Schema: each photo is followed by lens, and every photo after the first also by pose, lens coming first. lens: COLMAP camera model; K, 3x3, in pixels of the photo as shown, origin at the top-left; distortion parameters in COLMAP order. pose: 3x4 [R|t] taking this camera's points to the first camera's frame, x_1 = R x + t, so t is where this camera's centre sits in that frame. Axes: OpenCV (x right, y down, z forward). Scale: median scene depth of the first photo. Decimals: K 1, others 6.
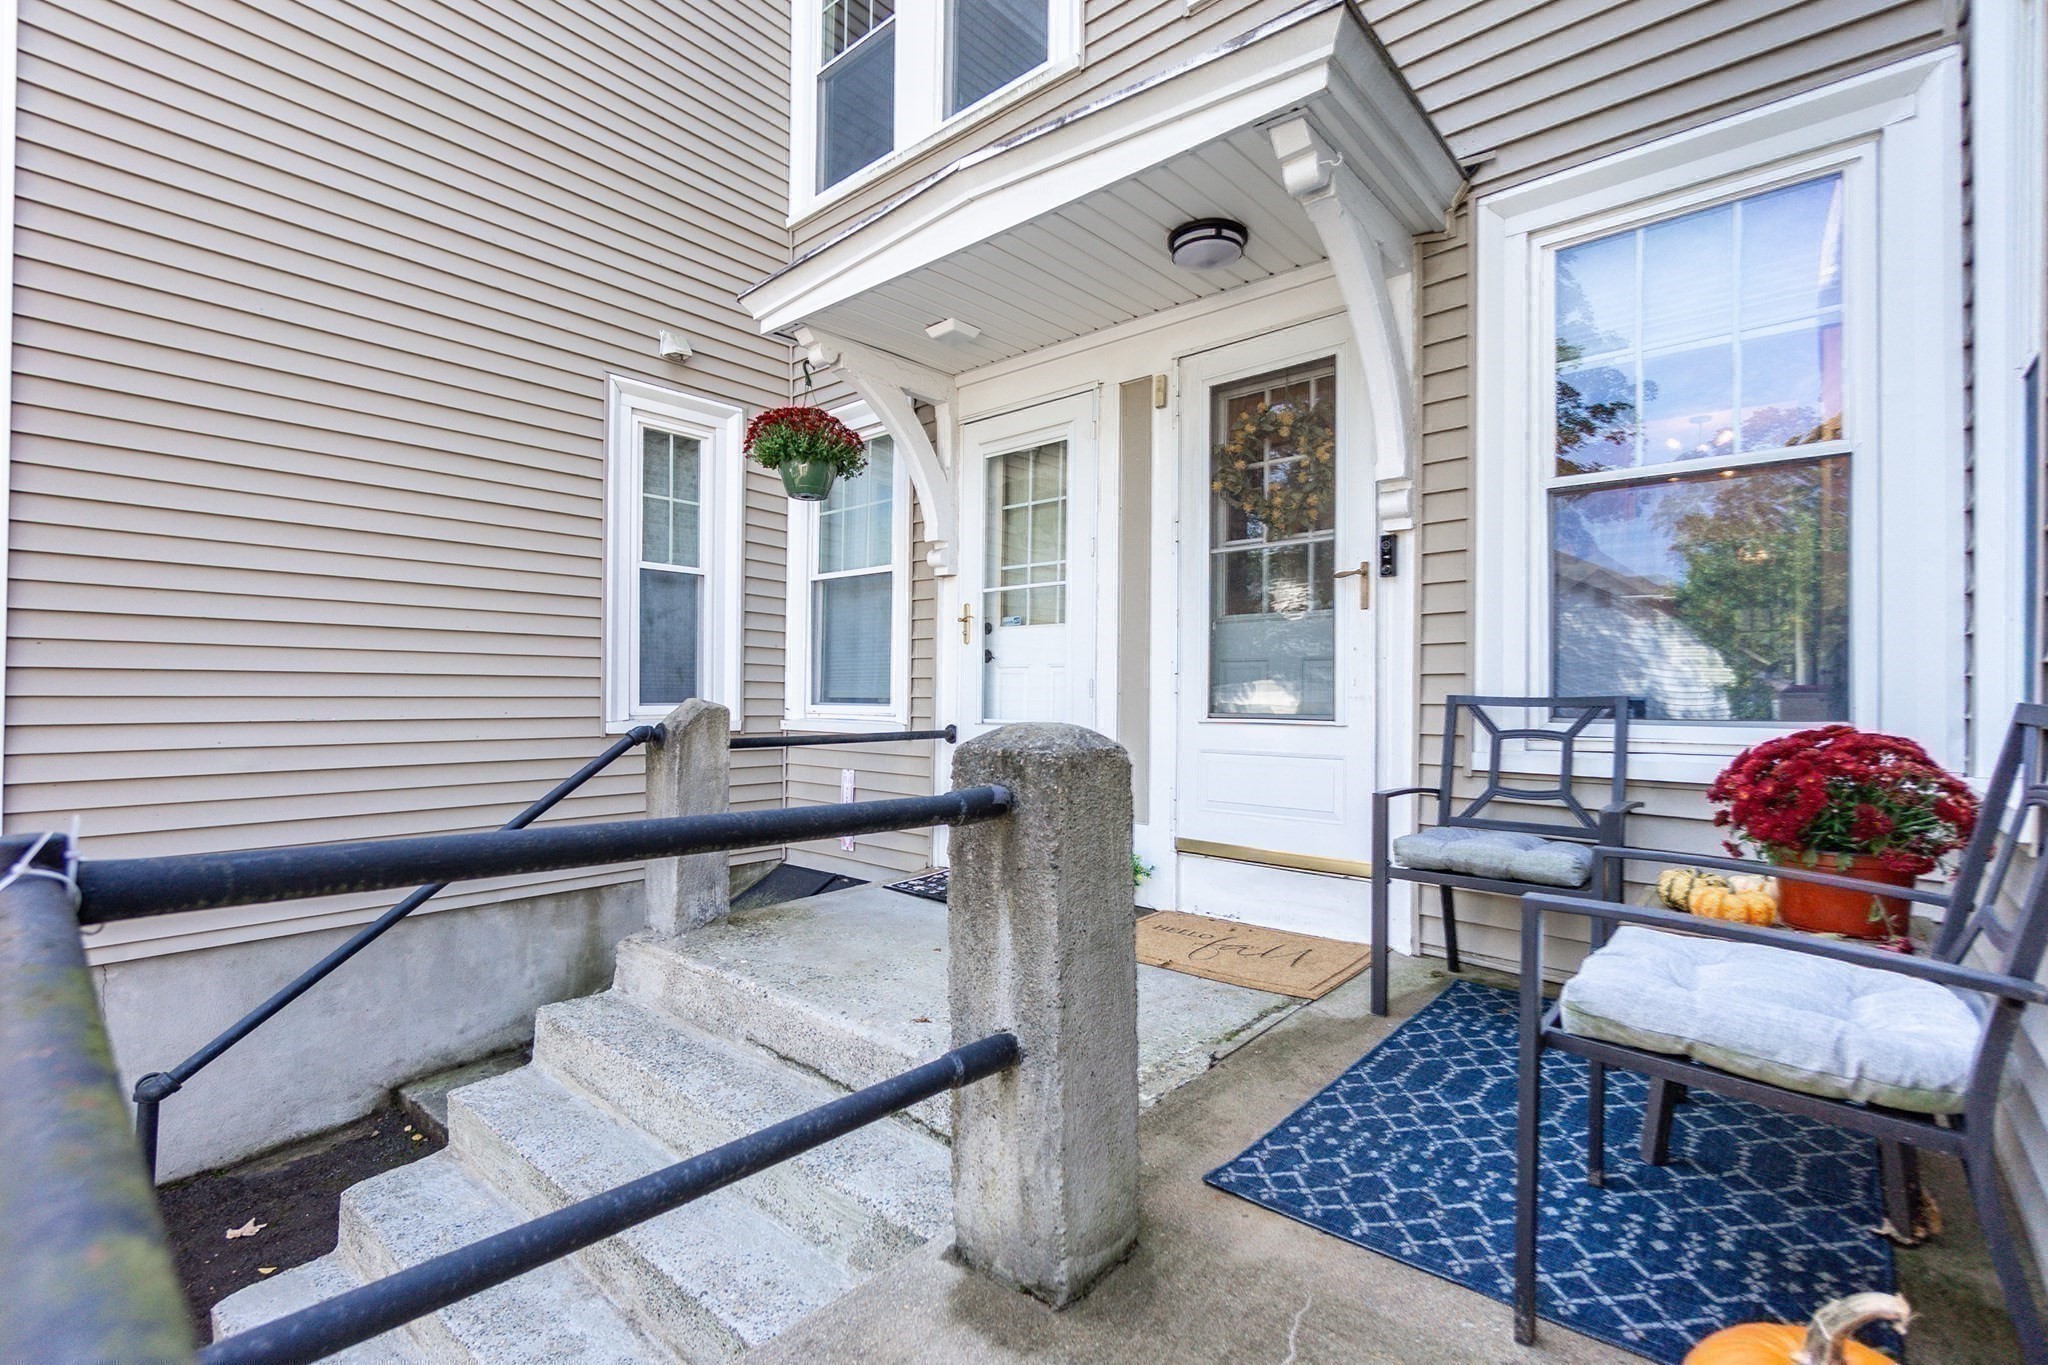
lens RADIAL K [[904.0, 0, 1024.0], [0, 904.0, 682.5], [0, 0, 1]] dist [0.011990, 0.000089]
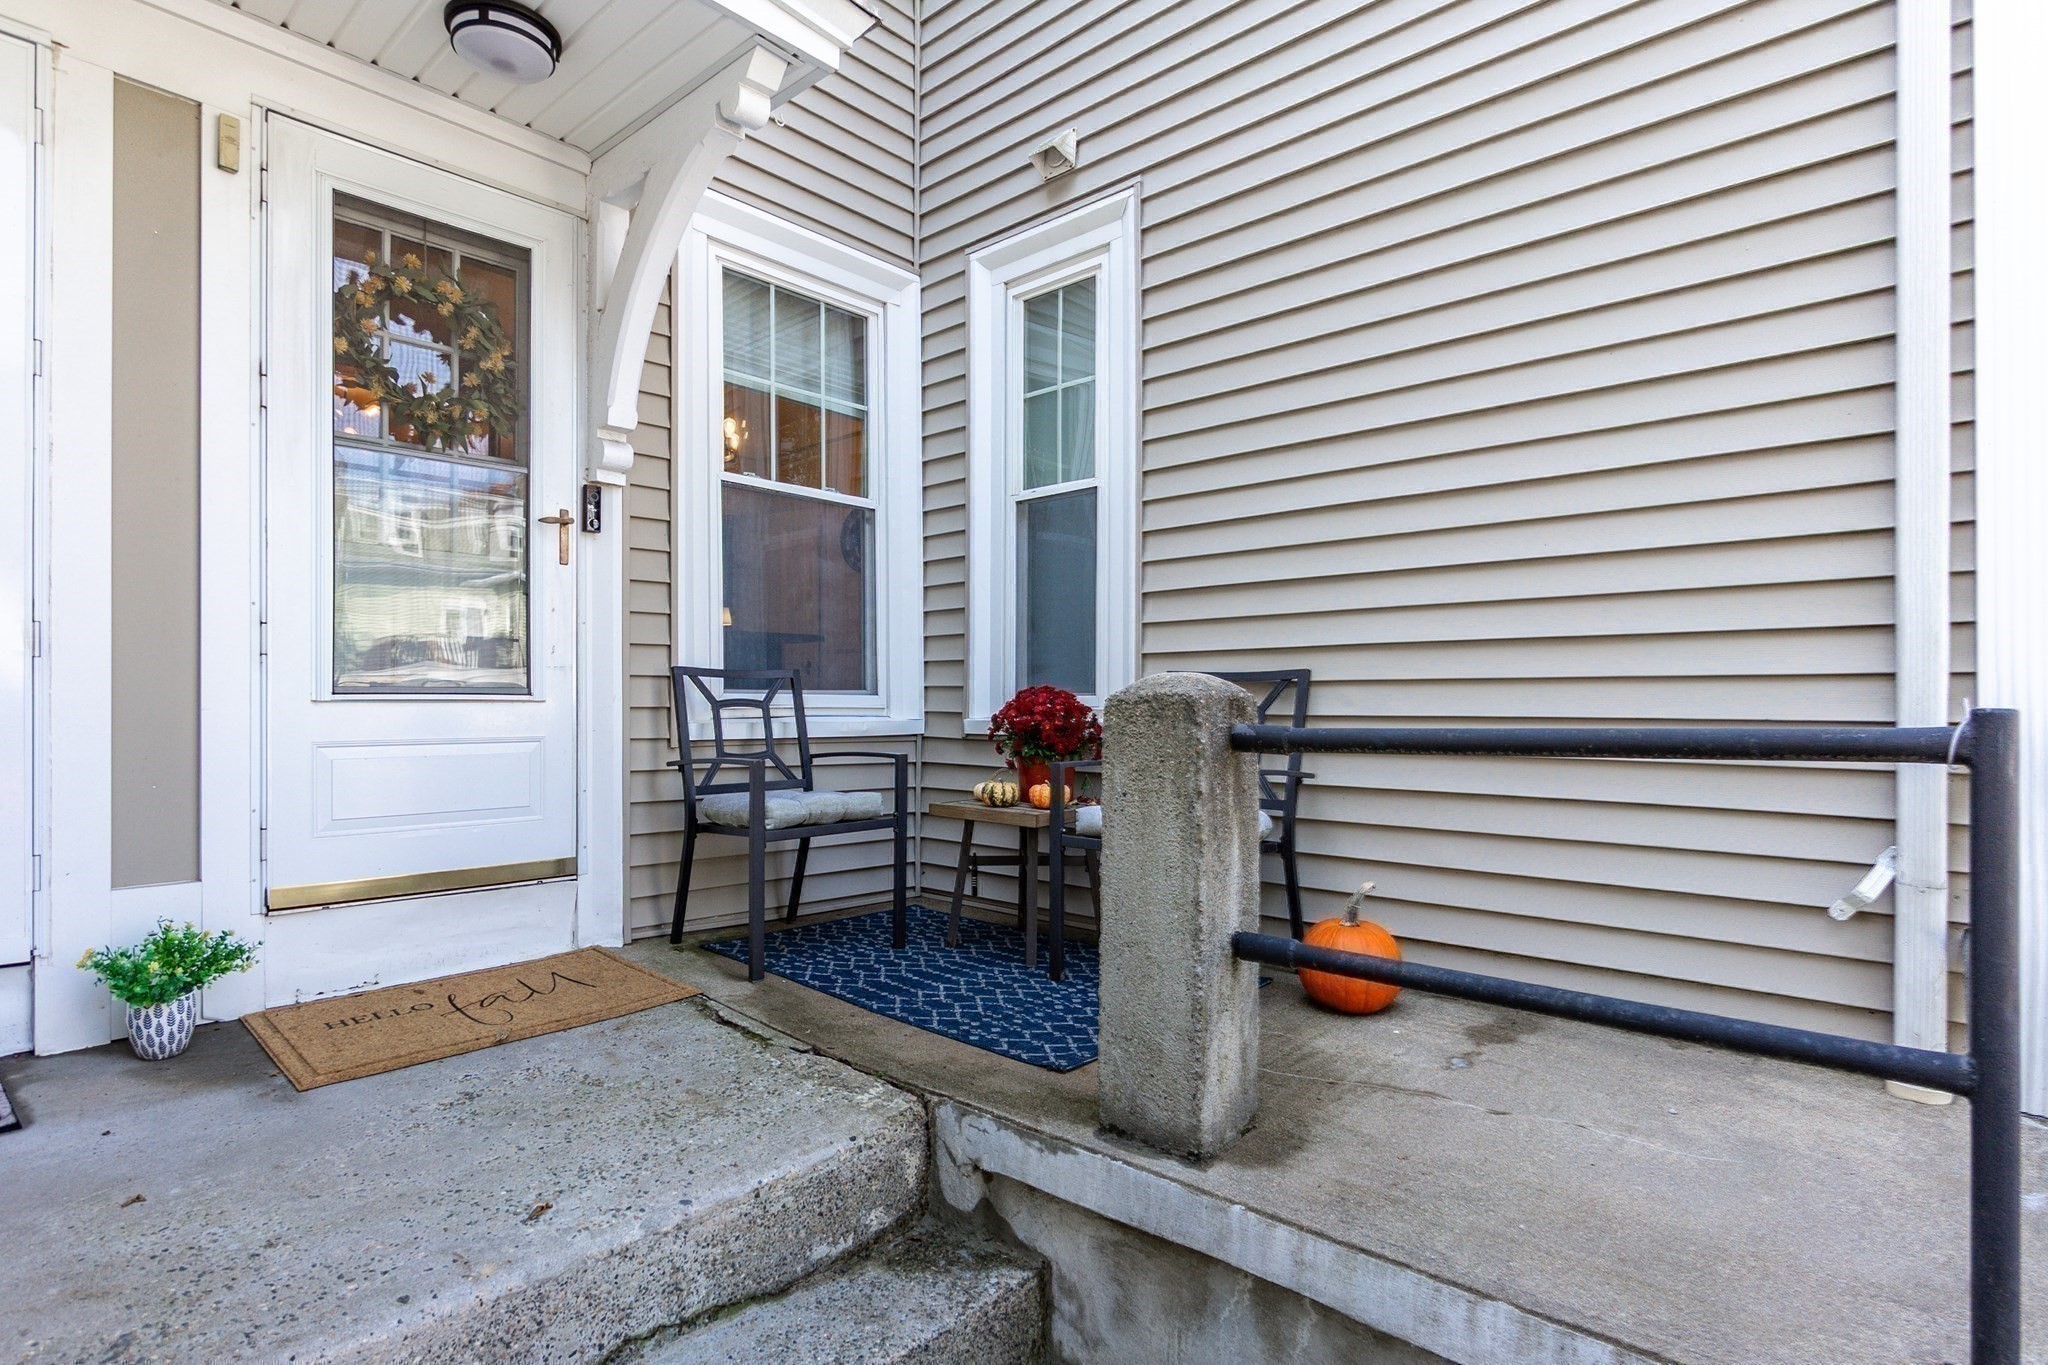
lens RADIAL K [[1048.2, 0, 1024.0], [0, 1048.2, 682.5], [0, 0, 1]] dist [-0.010365, 0.000291]
pose [[0.013337, 0.009649, 0.999864, -0.818500], [-0.019431, 0.999767, -0.009389, 0.042472], [-0.999722, -0.019303, 0.013522, 0.736984]]
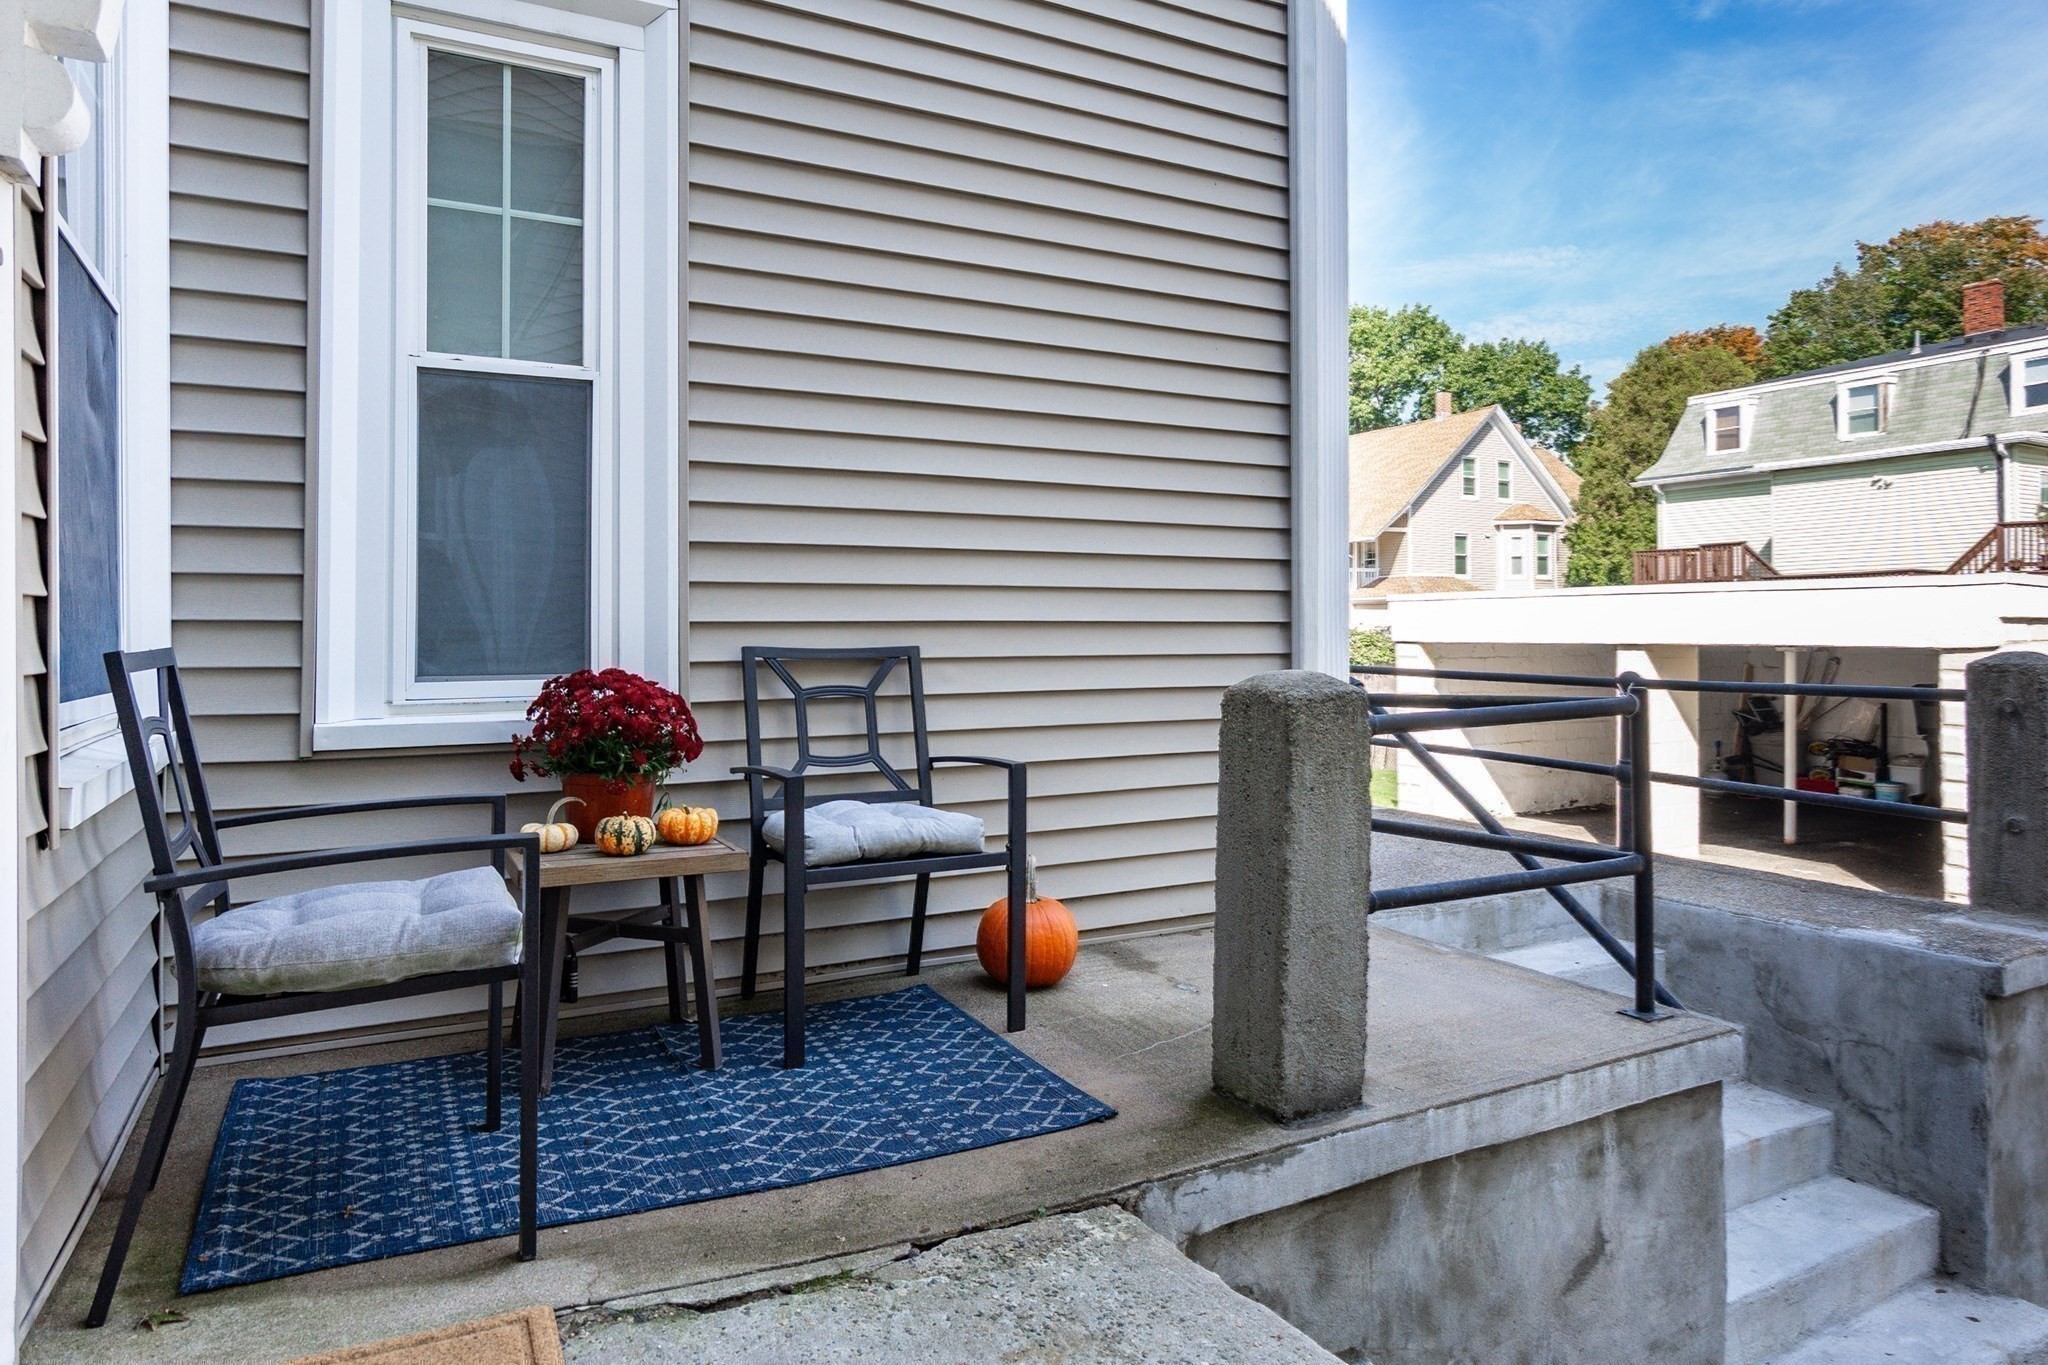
lens RADIAL K [[1230.0, 0, 1030.1], [0, 1230.0, 609.3], [0, 0, 1]] dist [-0.005556, -0.000412]
pose [[-0.936420, 0.000988, 0.350879, -0.145815], [-0.009515, 0.999557, -0.028208, 0.004349], [-0.350752, -0.029753, -0.935996, 1.683534]]
